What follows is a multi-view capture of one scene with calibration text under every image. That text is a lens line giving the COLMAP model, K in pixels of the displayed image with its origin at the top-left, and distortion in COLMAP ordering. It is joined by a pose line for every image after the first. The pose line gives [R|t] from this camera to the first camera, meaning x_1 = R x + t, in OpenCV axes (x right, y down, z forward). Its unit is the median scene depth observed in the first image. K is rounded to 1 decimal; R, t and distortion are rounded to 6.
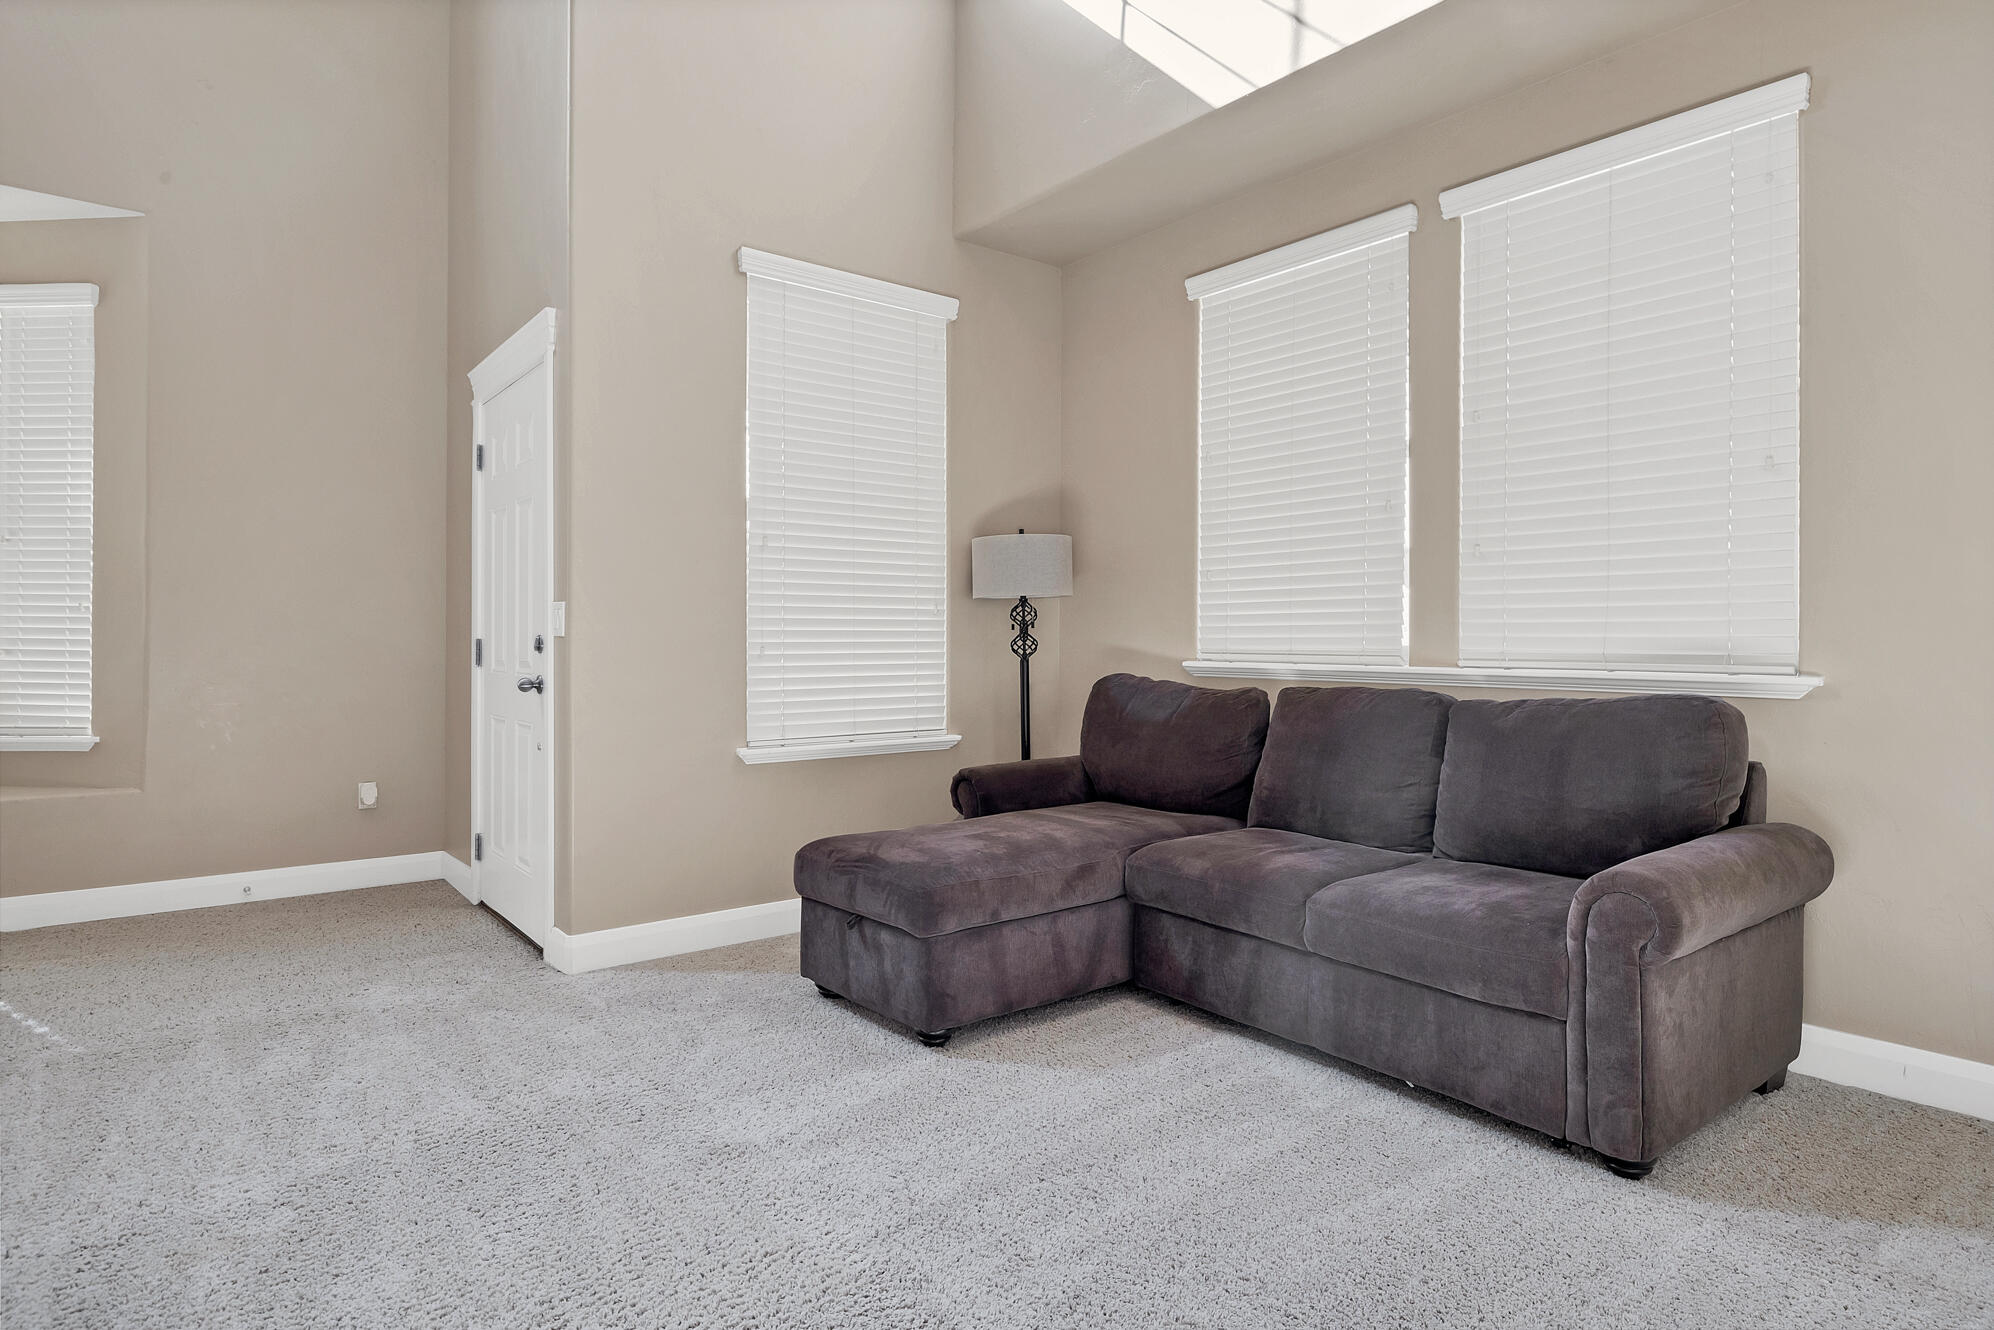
lens RADIAL K [[1111.5, 0, 1000.7], [0, 1111.5, 640.0], [0, 0, 1]] dist [0.021812, 0.000065]
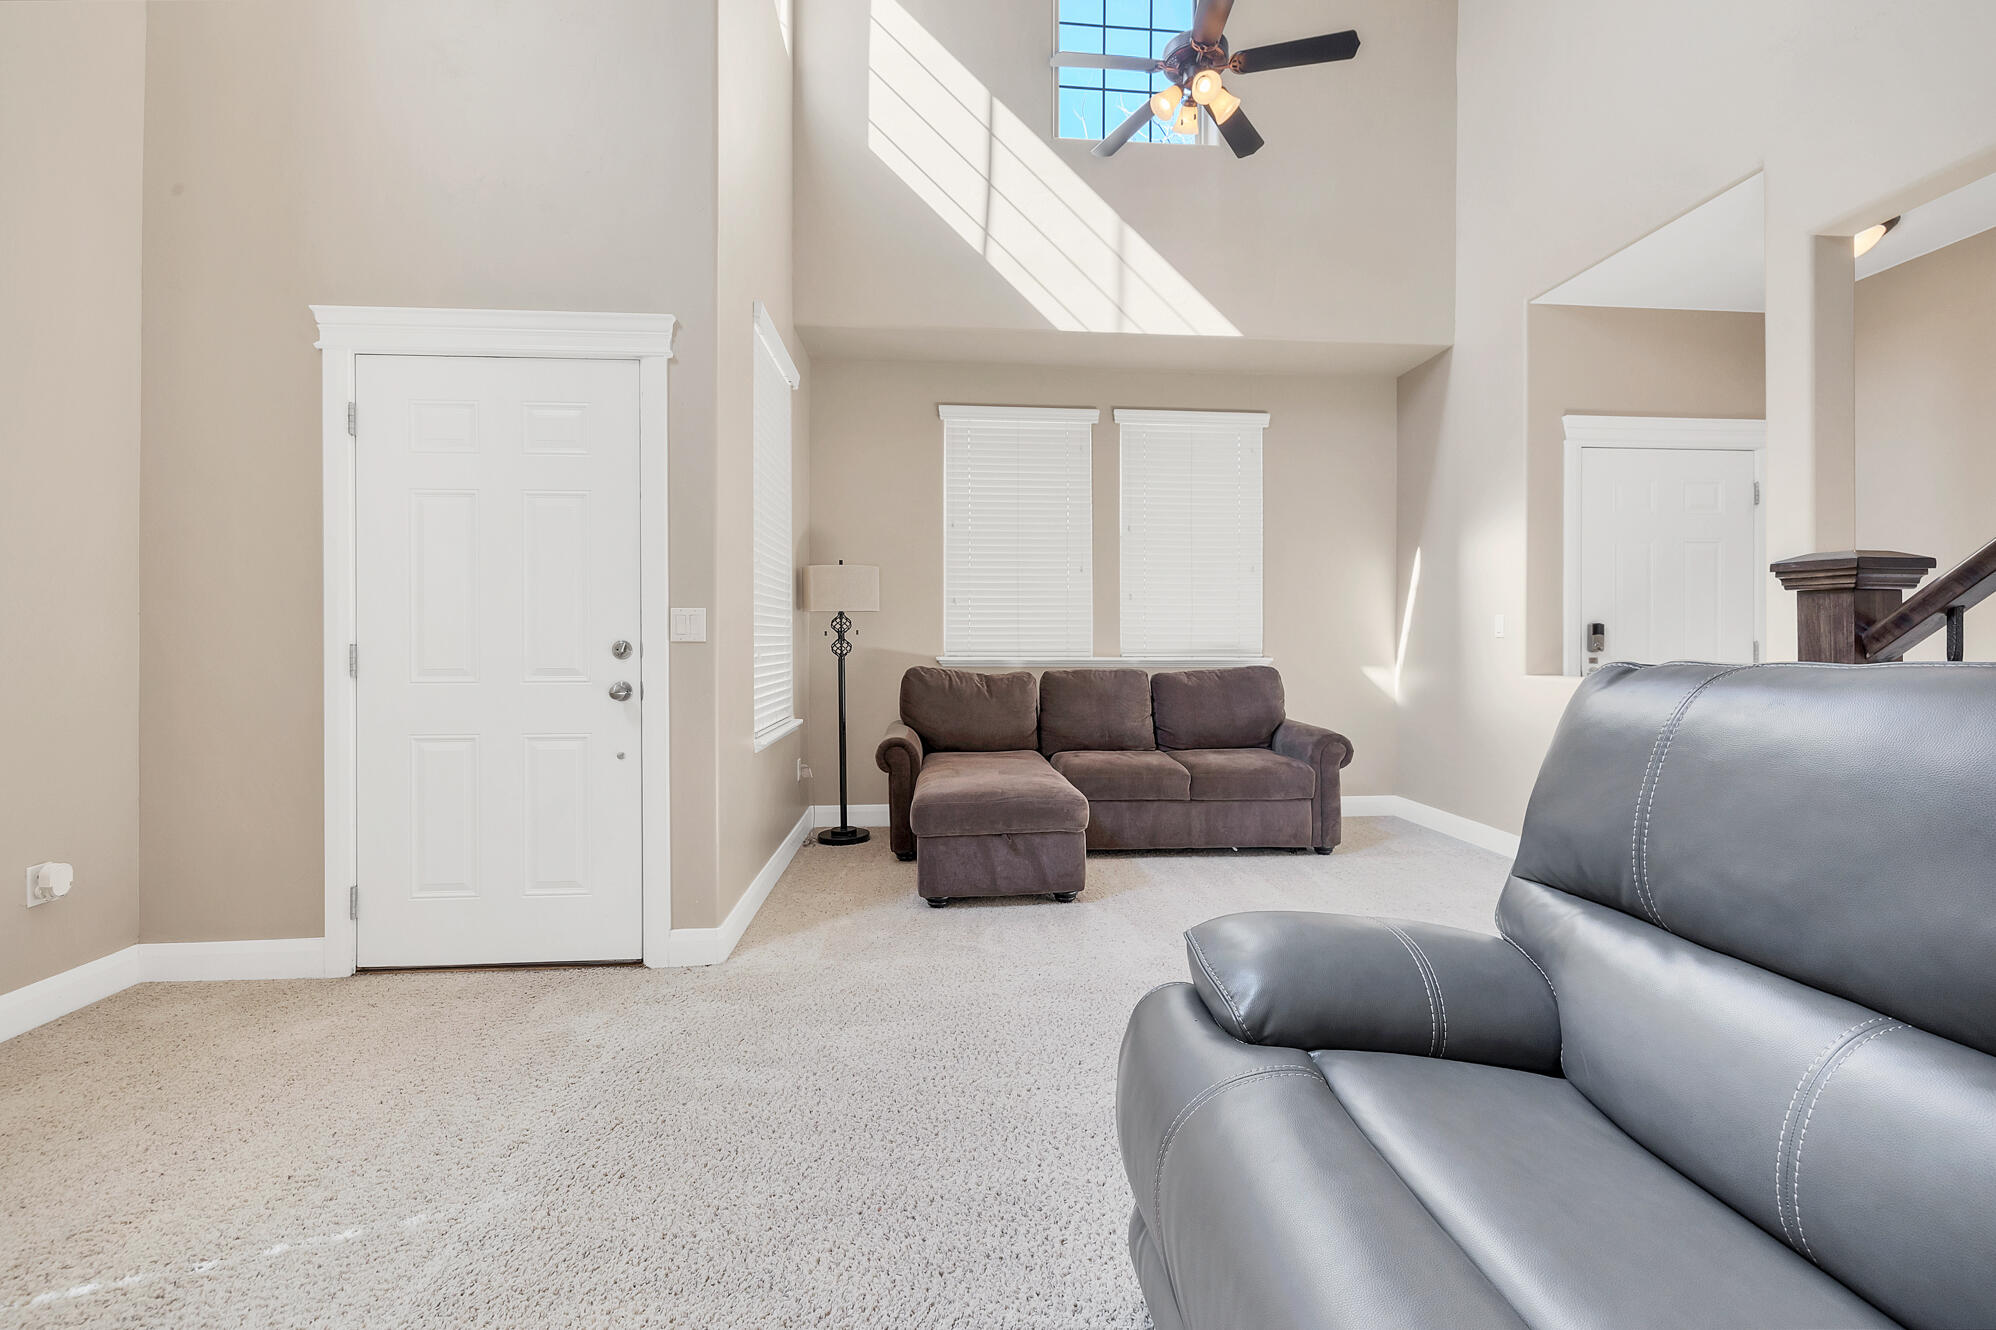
lens RADIAL K [[854.9, 0, 1005.2], [0, 854.9, 645.2], [0, 0, 1]] dist [0.001534, 0.000160]
pose [[0.553812, -0.004142, 0.832632, -0.858375], [0.002742, 0.999991, 0.003152, -0.000612], [-0.832637, 0.000537, 0.553818, 0.317899]]
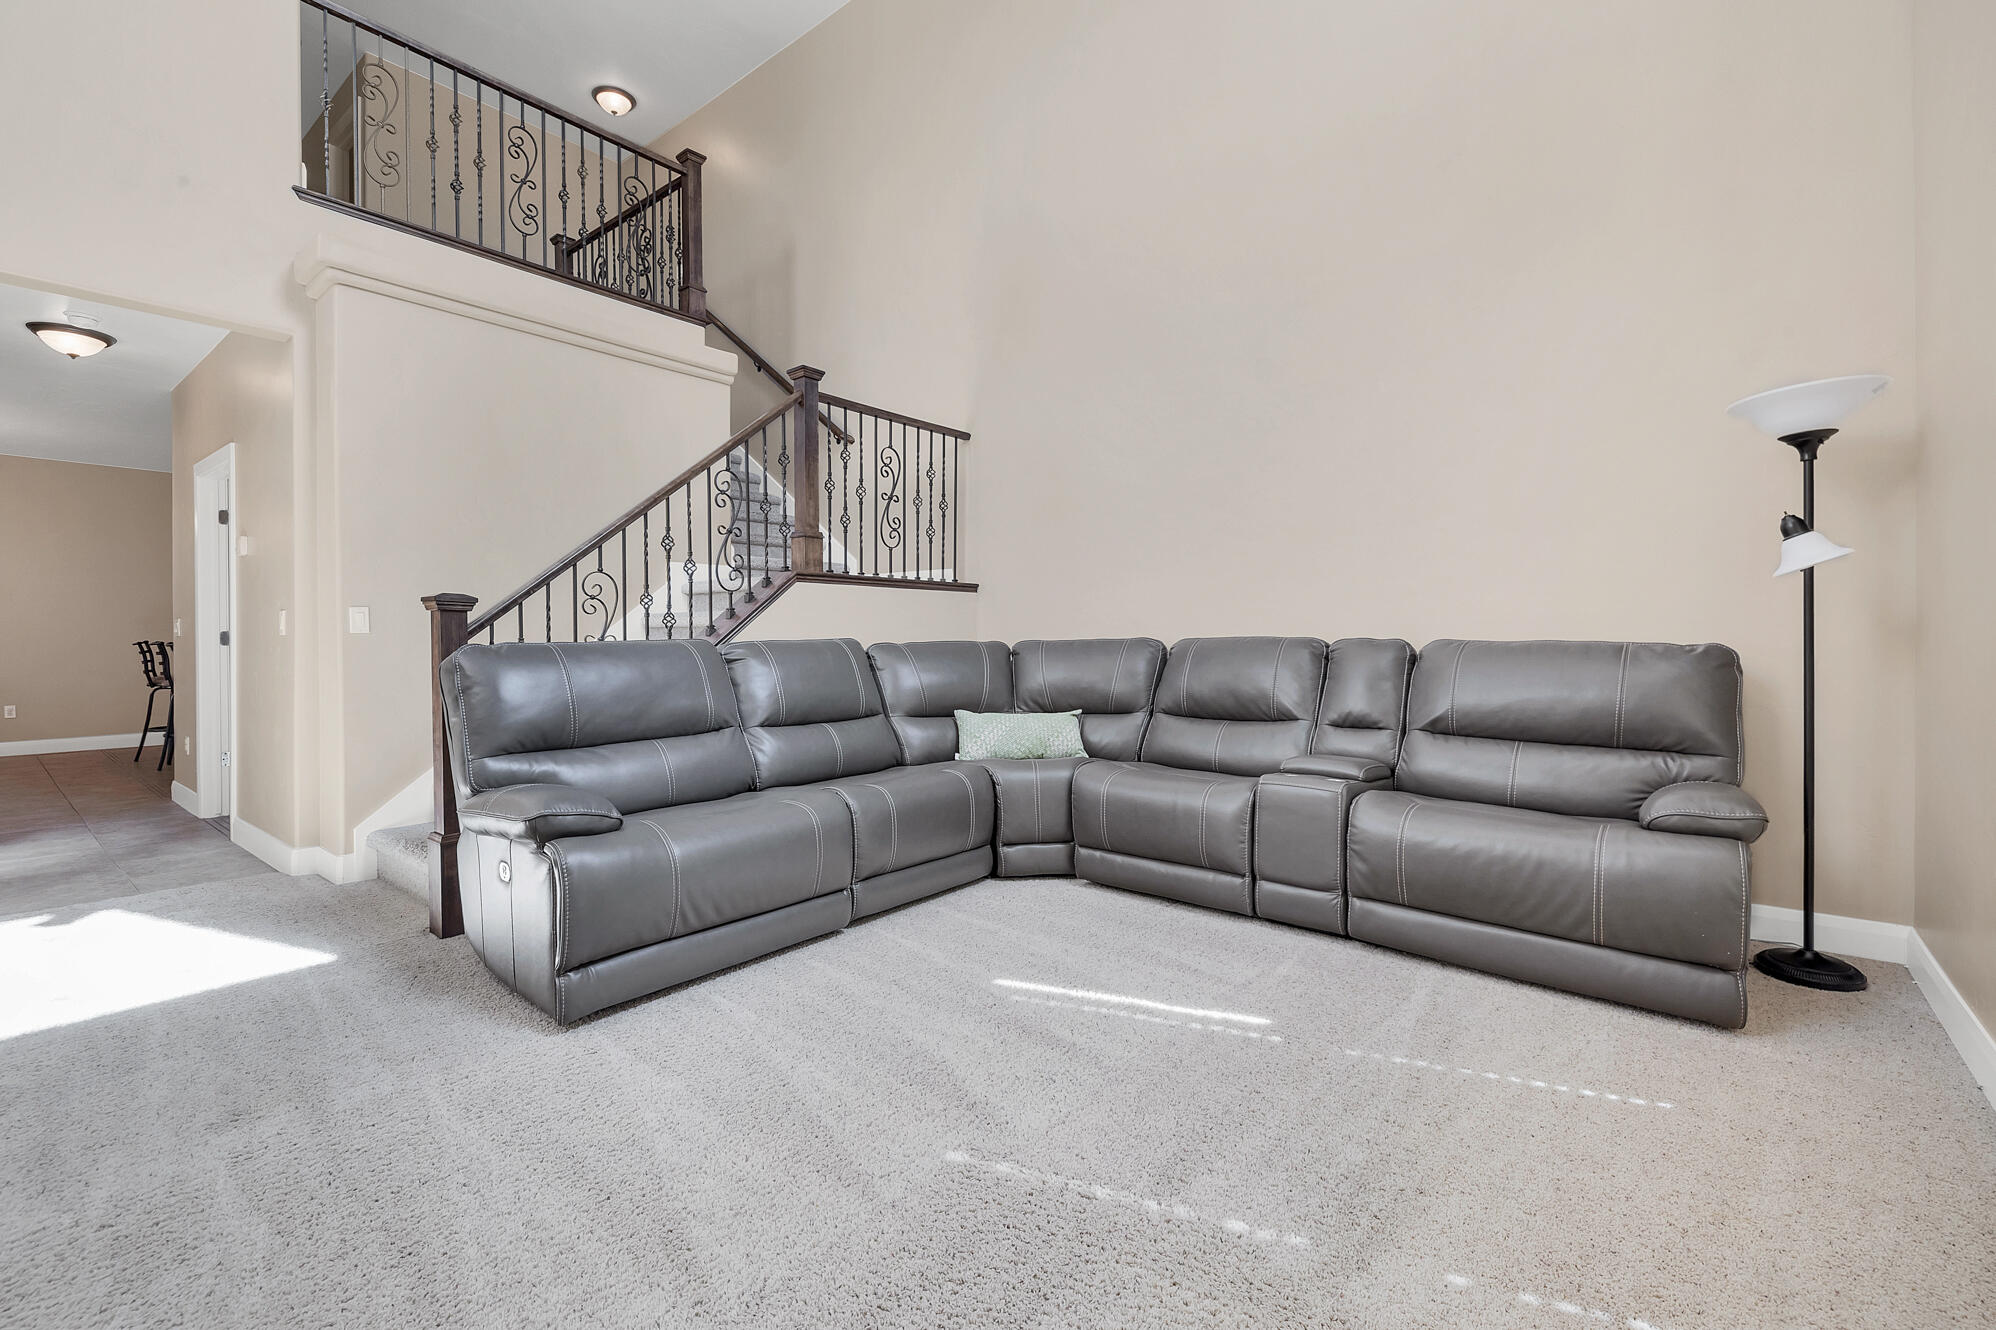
lens RADIAL K [[876.0, 0, 1006.0], [0, 876.0, 642.4], [0, 0, 1]] dist [0.000063, -0.000419]
pose [[-0.973044, -0.004101, -0.230582, -0.677951], [-0.006360, 0.999939, 0.009057, -0.003975], [0.230530, 0.010279, -0.973011, 1.144849]]
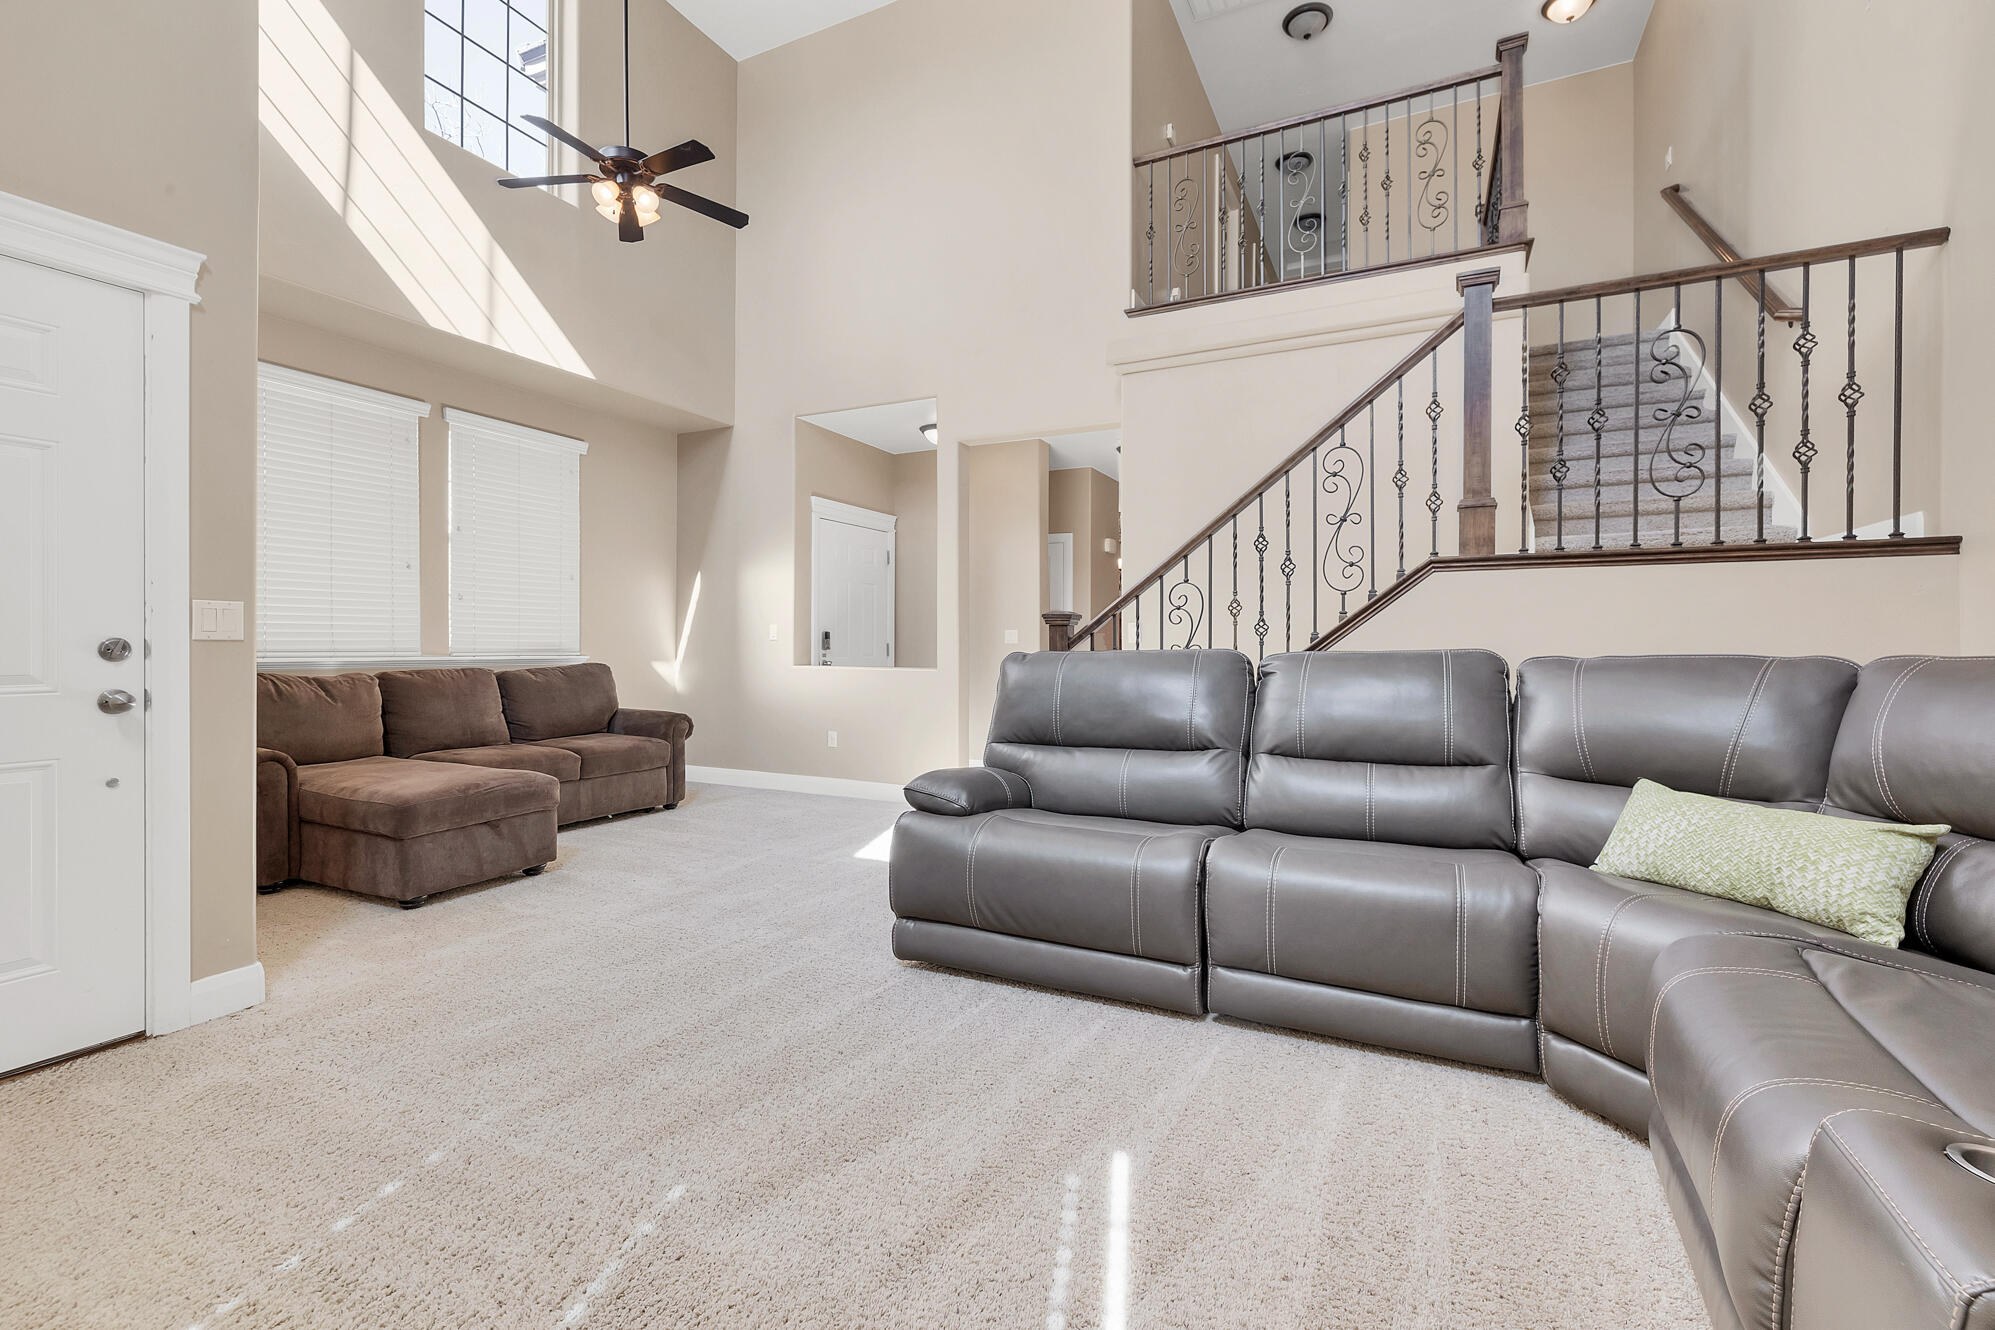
lens RADIAL K [[859.6, 0, 998.2], [0, 859.6, 649.4], [0, 0, 1]] dist [0.000154, 0.000057]
pose [[-0.427172, -0.008559, 0.904130, -1.228901], [-0.002750, 0.999963, 0.008167, -0.001894], [-0.904166, 0.001003, -0.427180, 0.715082]]
